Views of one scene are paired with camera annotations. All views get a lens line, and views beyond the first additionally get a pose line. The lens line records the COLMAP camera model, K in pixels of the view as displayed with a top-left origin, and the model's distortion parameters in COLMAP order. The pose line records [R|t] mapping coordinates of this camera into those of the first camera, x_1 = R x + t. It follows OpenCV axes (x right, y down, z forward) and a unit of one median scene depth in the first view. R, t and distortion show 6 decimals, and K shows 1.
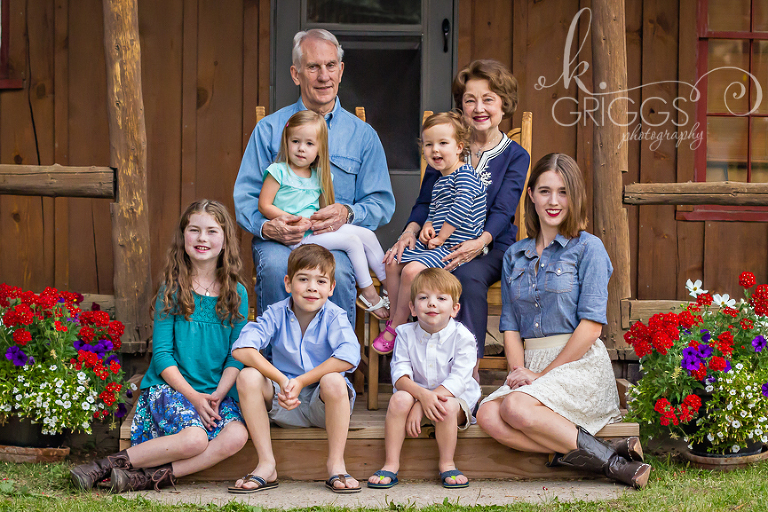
lens RADIAL K [[2034.1, 0, 384.0], [0, 2034.1, 256.0], [0, 0, 1]] dist [-0.010702, -0.534456]
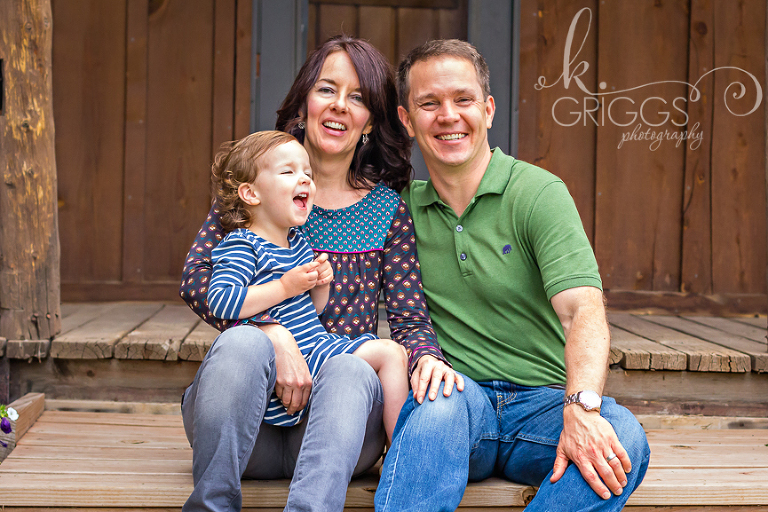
lens RADIAL K [[2034.1, 0, 384.0], [0, 2034.1, 256.0], [0, 0, 1]] dist [-0.010702, -0.534456]
pose [[0.999974, 0.007259, -0.000508, -0.017293], [-0.007262, 0.999960, -0.005179, 0.022551], [0.000471, 0.005182, 0.999986, 0.454360]]
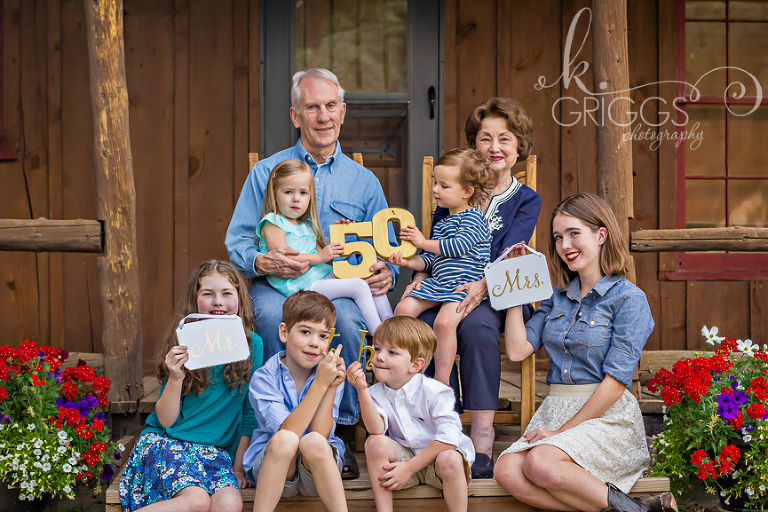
lens RADIAL K [[1824.7, 0, 384.0], [0, 1824.7, 256.0], [0, 0, 1]] dist [-0.006310, -0.350676]
pose [[0.999804, -0.014733, 0.013229, -0.013129], [0.015292, 0.998952, -0.043144, 0.015074], [-0.012579, 0.043338, 0.998981, 0.165338]]
